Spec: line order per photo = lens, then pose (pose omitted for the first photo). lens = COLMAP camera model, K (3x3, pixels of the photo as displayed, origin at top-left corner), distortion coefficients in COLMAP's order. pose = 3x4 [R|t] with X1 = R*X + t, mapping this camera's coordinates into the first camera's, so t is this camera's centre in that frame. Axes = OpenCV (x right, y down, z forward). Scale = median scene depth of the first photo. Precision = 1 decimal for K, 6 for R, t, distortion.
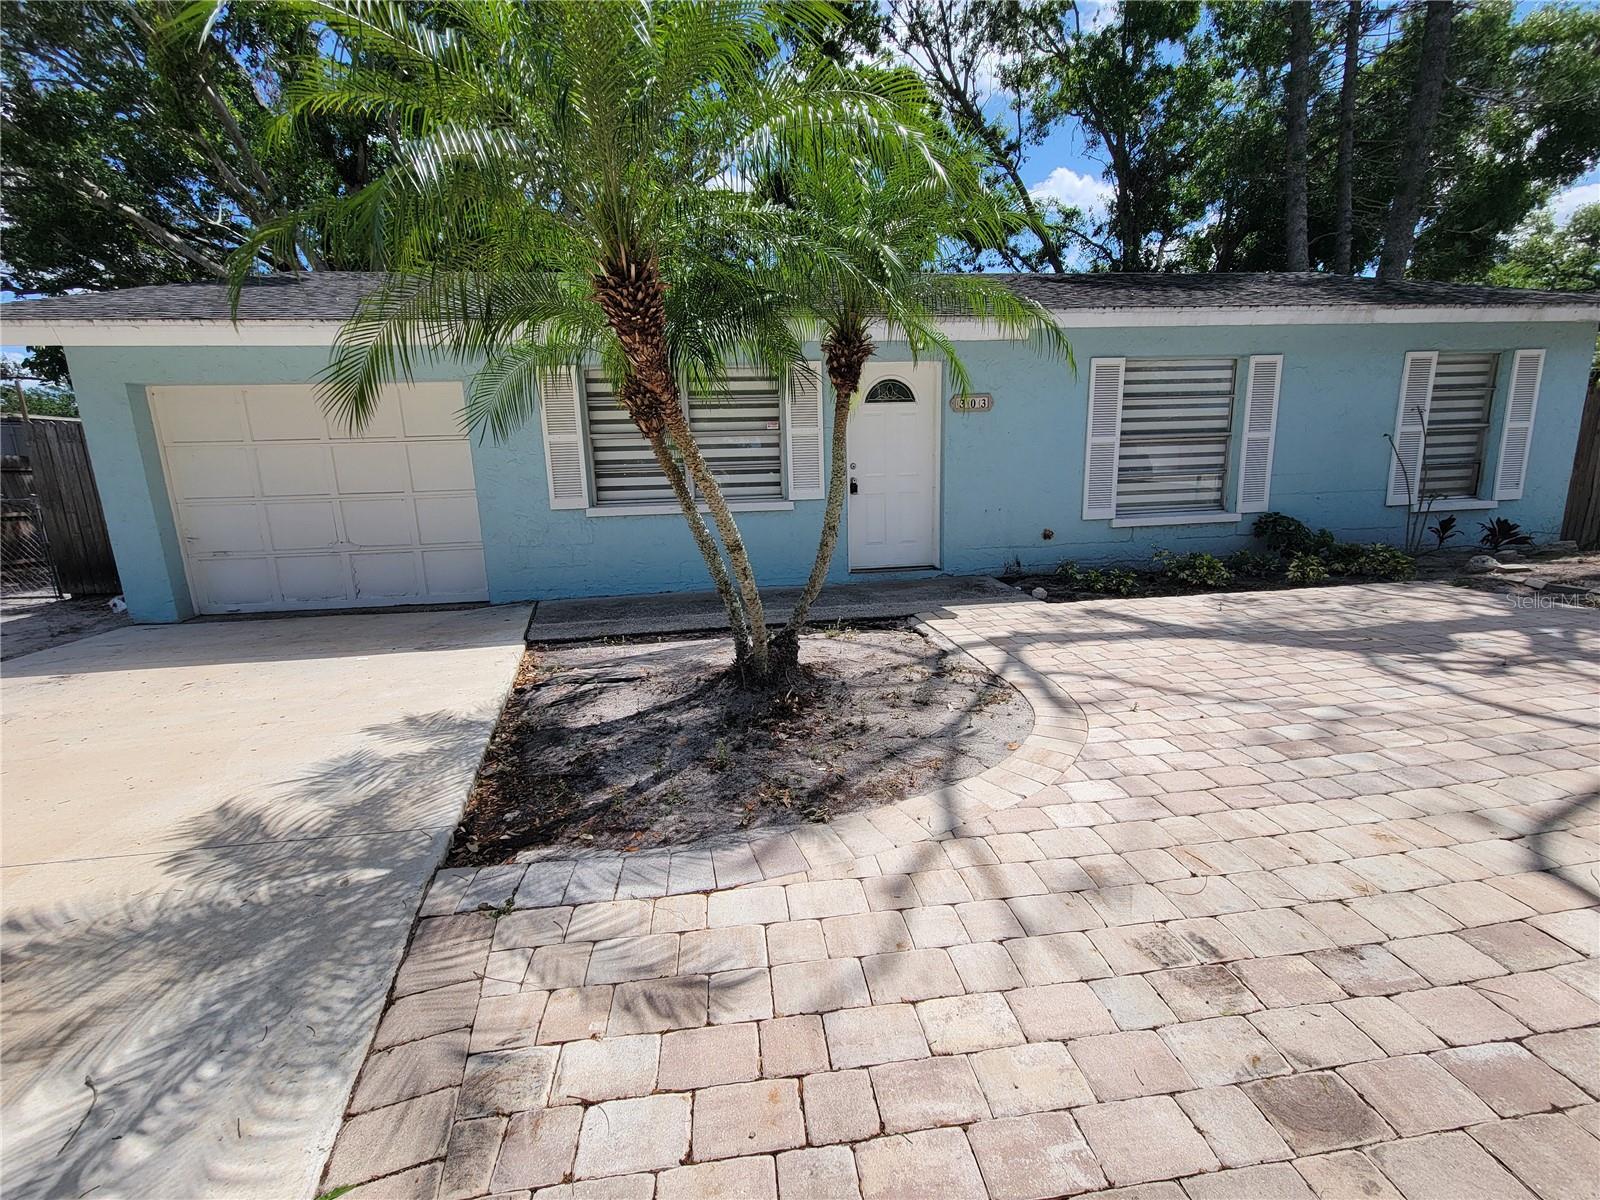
lens RADIAL K [[651.5, 0, 802.7], [0, 651.5, 589.2], [0, 0, 1]] dist [-0.002839, 0.002692]
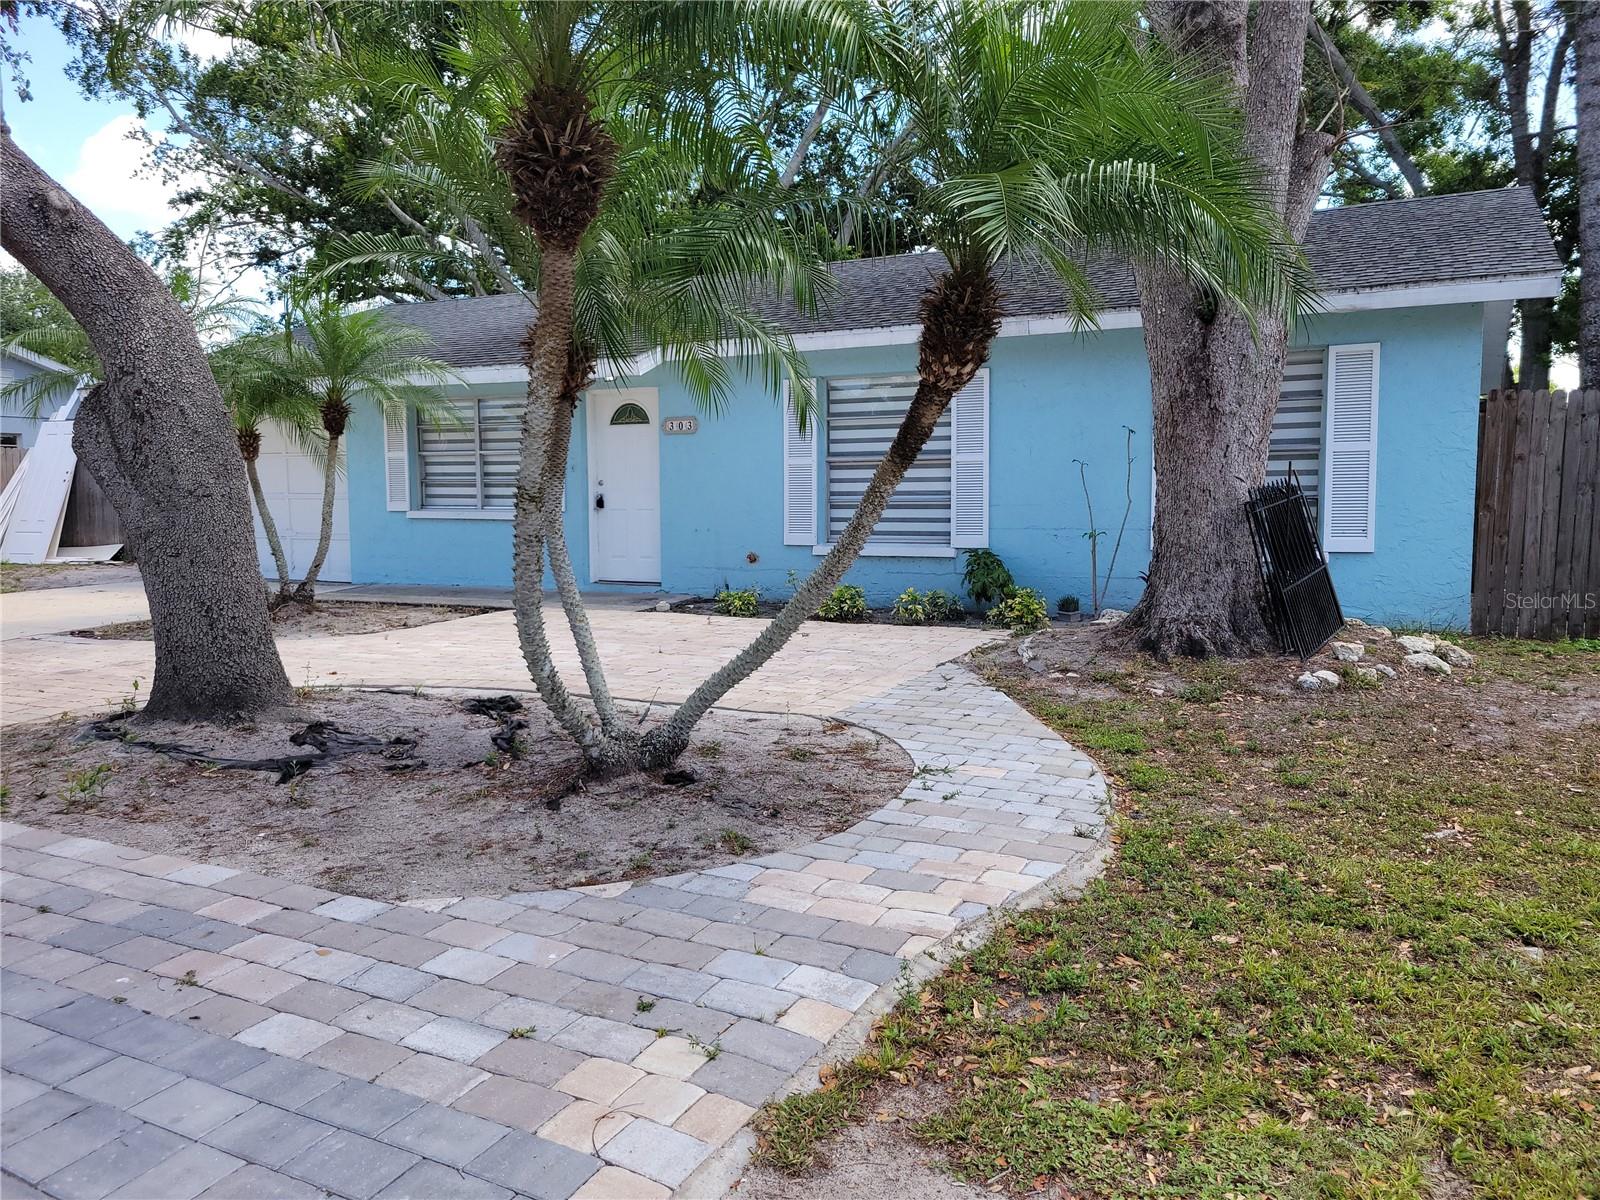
lens RADIAL K [[1198.2, 0, 808.0], [0, 1198.2, 596.6], [0, 0, 1]] dist [0.058351, -0.041181]
pose [[0.829818, 0.075924, -0.552845, 1.394680], [-0.124323, 0.990955, -0.050517, 0.051053], [0.544009, 0.110651, 0.831751, -0.415866]]
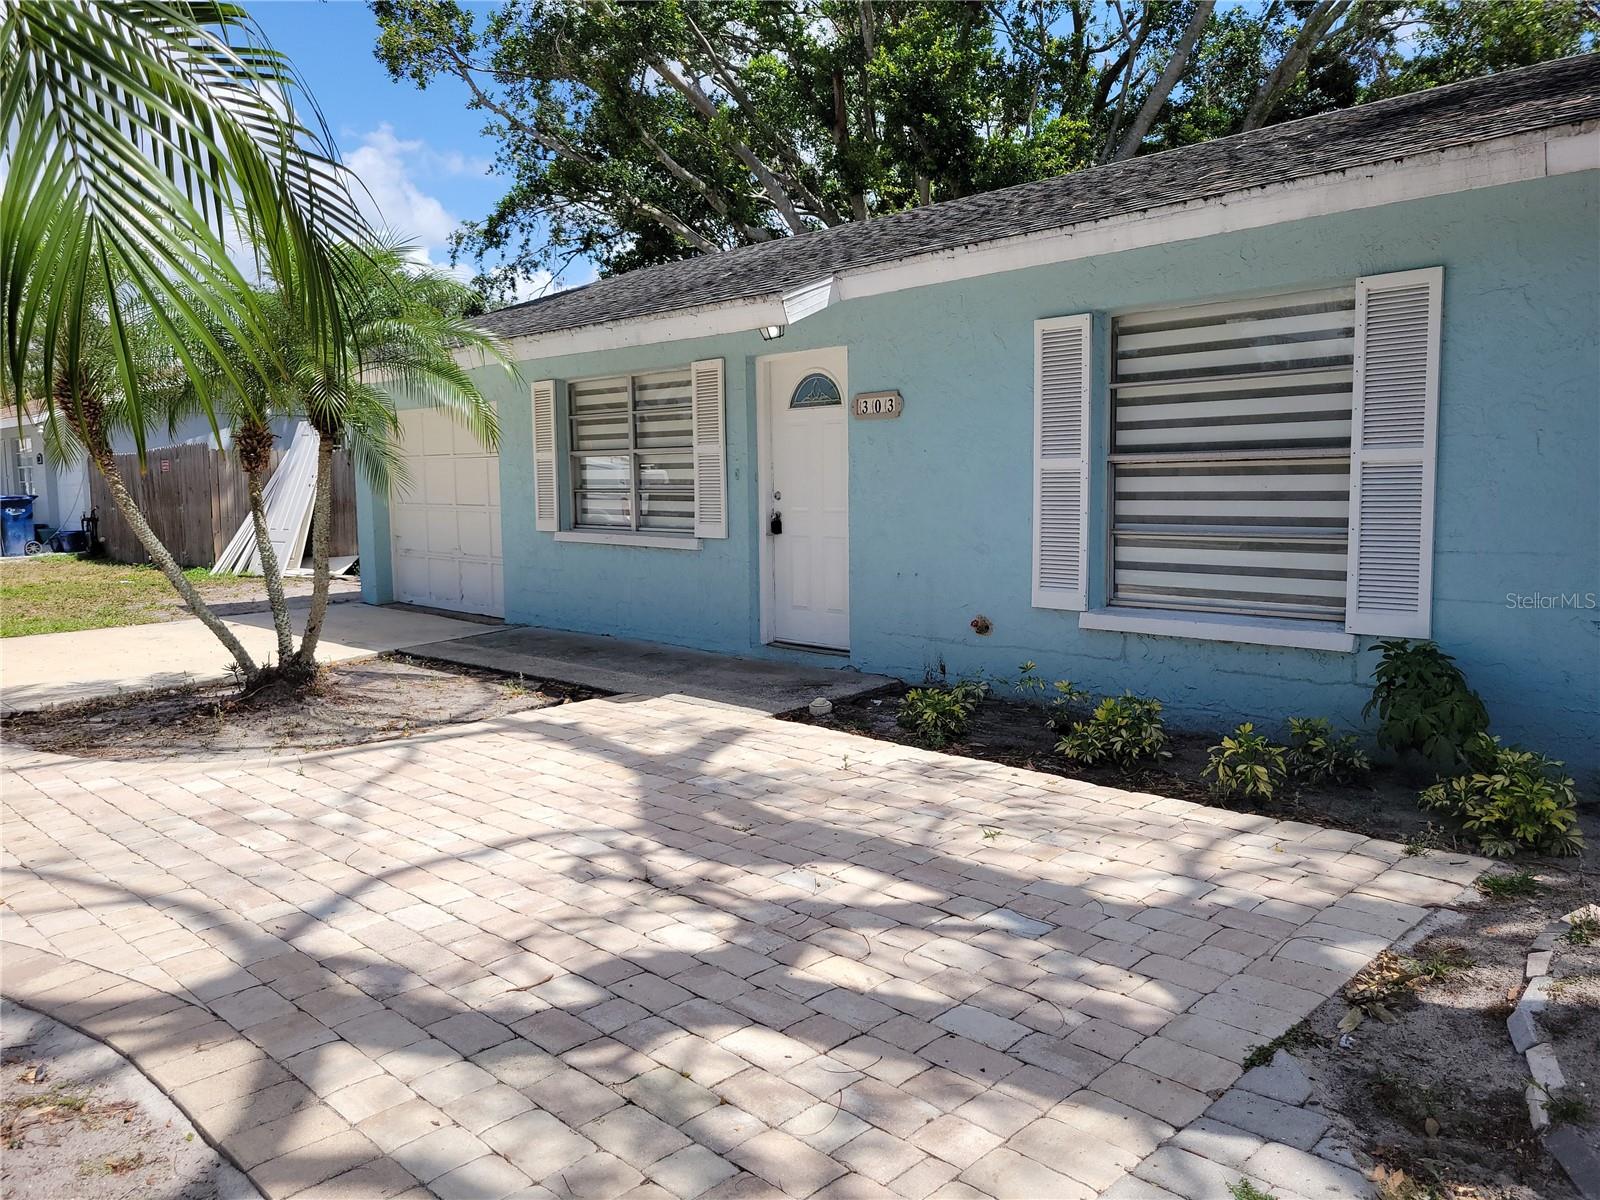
lens RADIAL K [[1198.2, 0, 803.0], [0, 1198.2, 592.6], [0, 0, 1]] dist [0.058351, -0.041181]
pose [[0.599990, 0.099714, -0.793769, 1.088081], [-0.155446, 0.987822, 0.006594, -0.092837], [0.784760, 0.119432, 0.608183, 0.226004]]
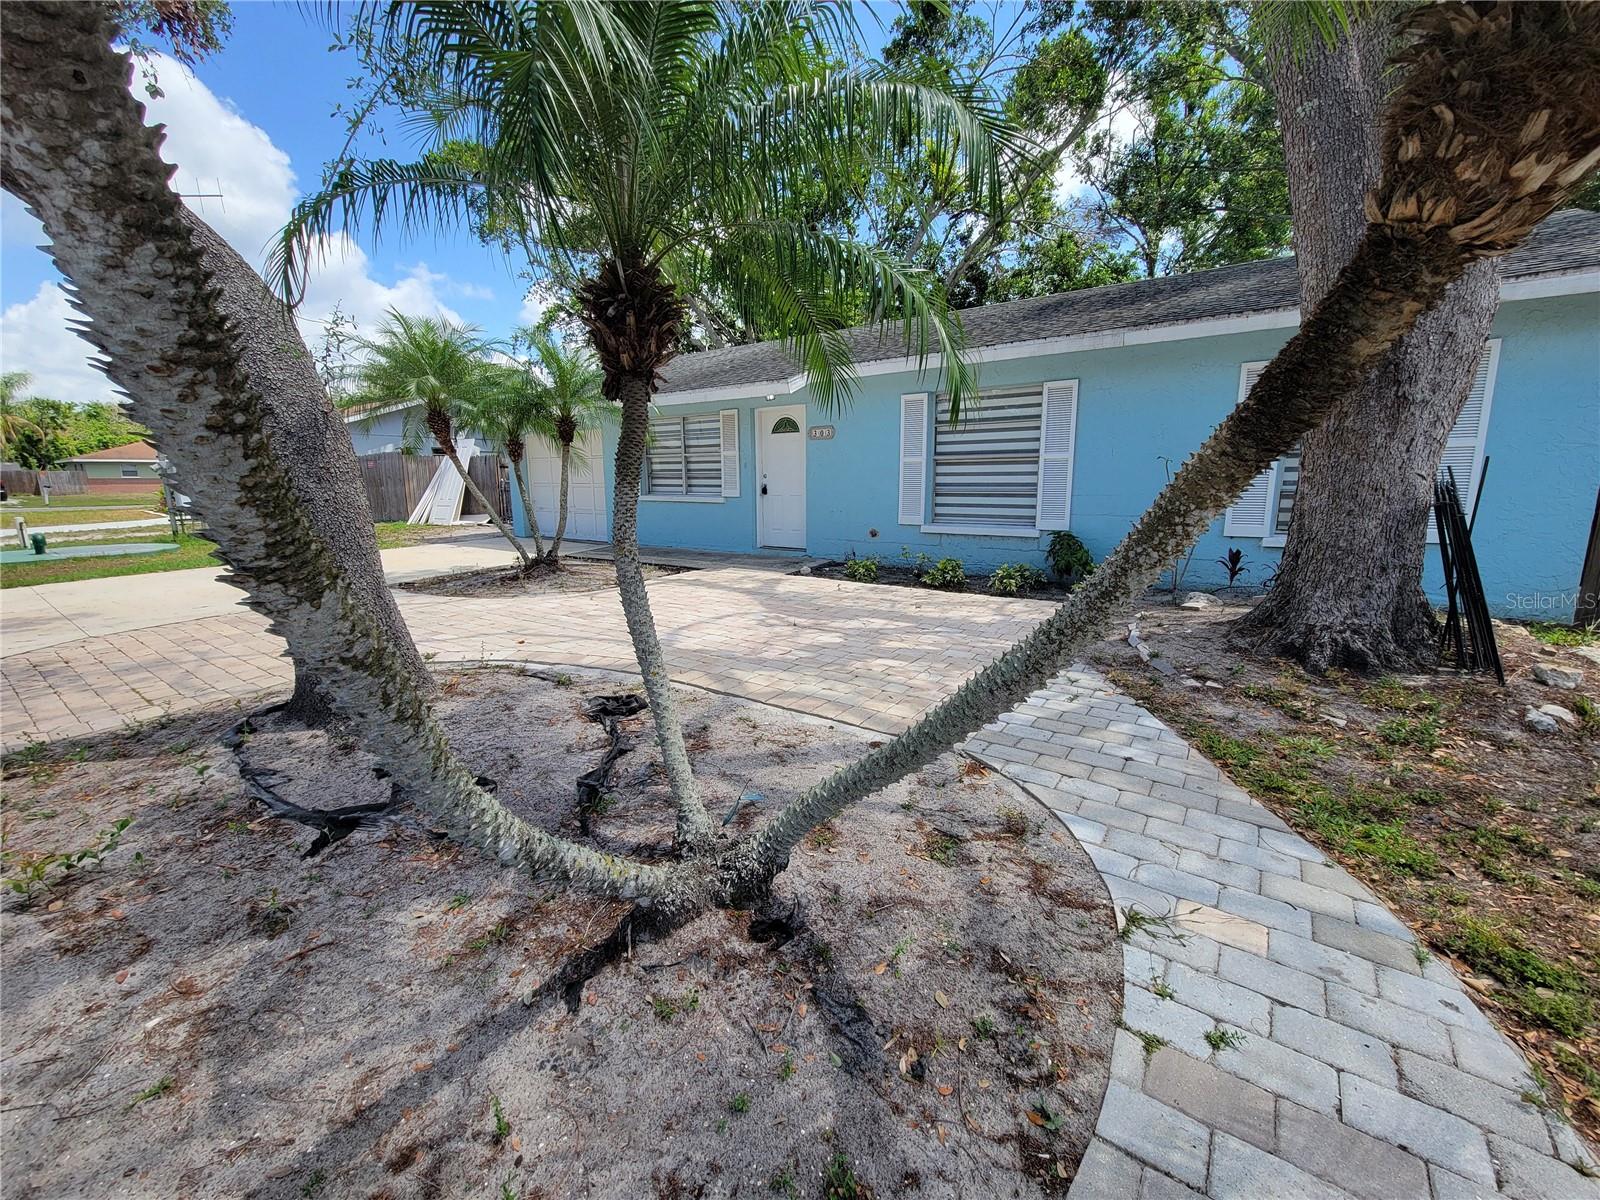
lens RADIAL K [[651.5, 0, 796.5], [0, 651.5, 595.2], [0, 0, 1]] dist [-0.002839, 0.002692]
pose [[0.731810, 0.146915, -0.665485, 1.106138], [-0.142238, 0.987909, 0.061680, -0.020857], [0.666500, 0.049519, 0.743859, -0.046005]]
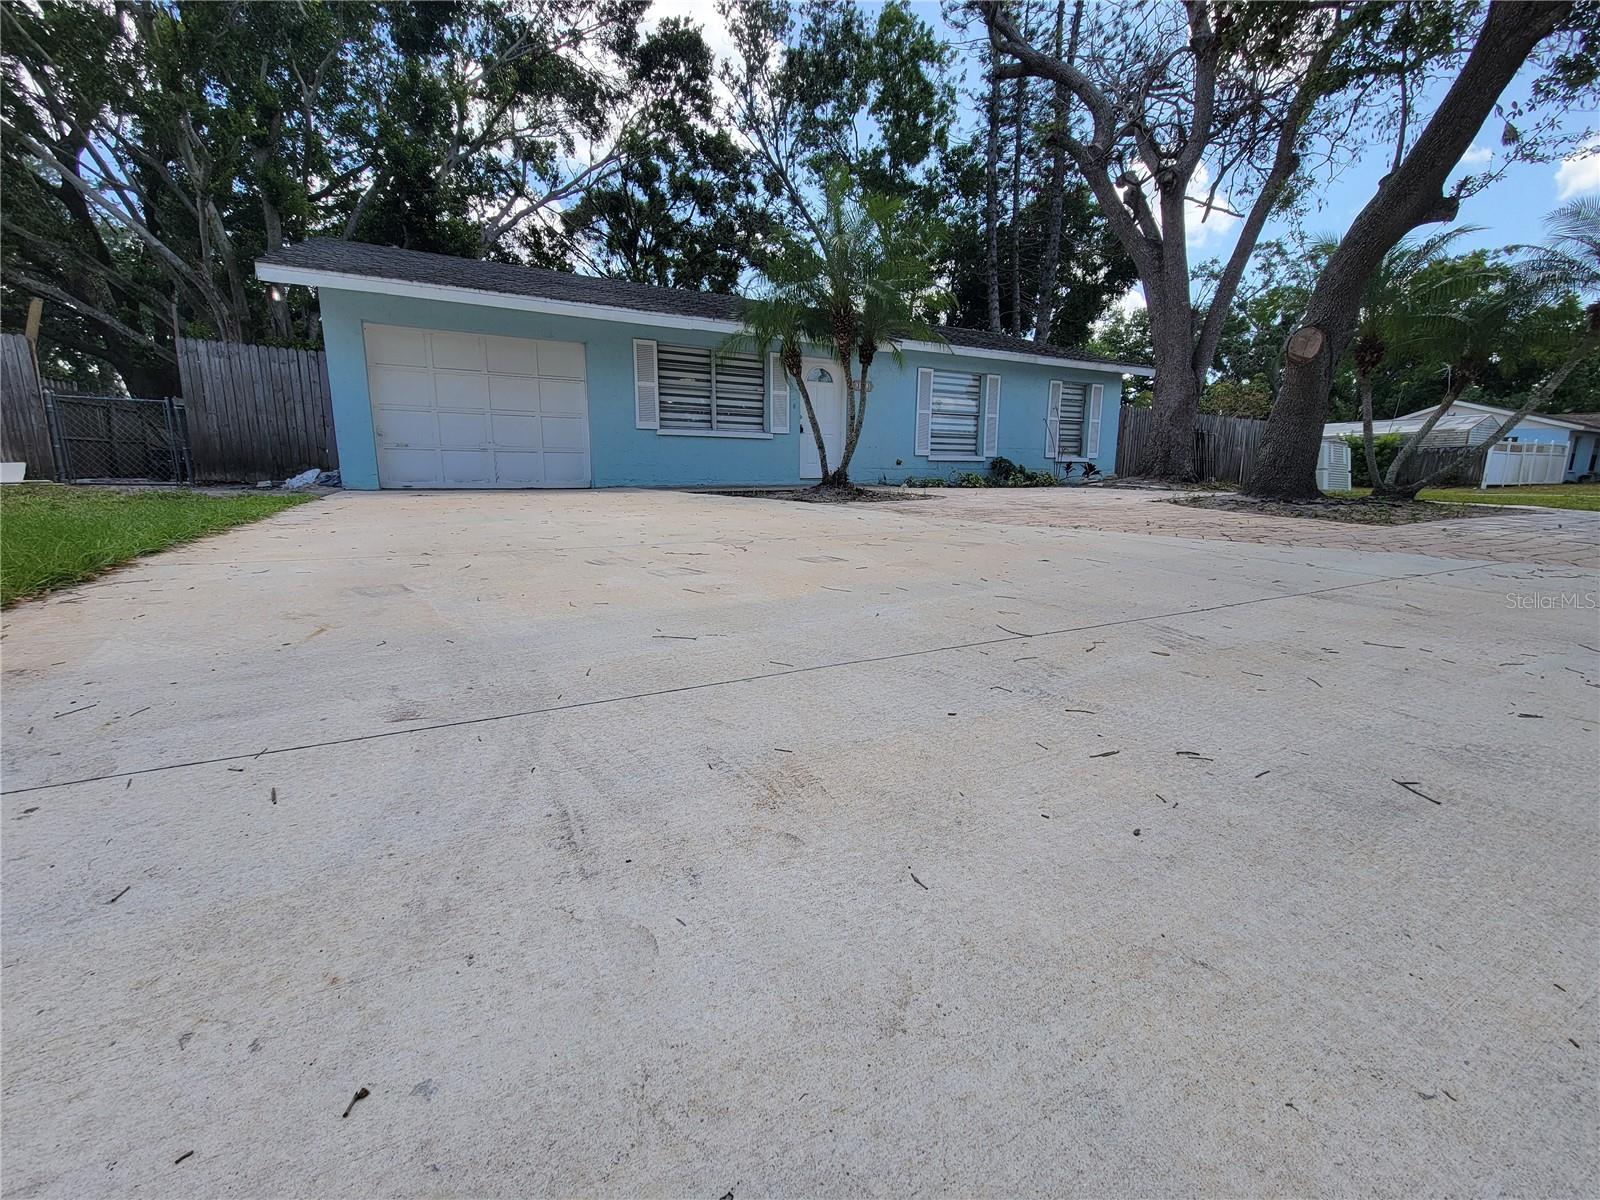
lens RADIAL K [[651.5, 0, 799.7], [0, 651.5, 584.3], [0, 0, 1]] dist [-0.002839, 0.002692]
pose [[0.930609, -0.025652, 0.365115, -0.539628], [0.033821, 0.999300, -0.015995, 0.269547], [-0.364449, 0.027233, 0.930825, -0.568239]]
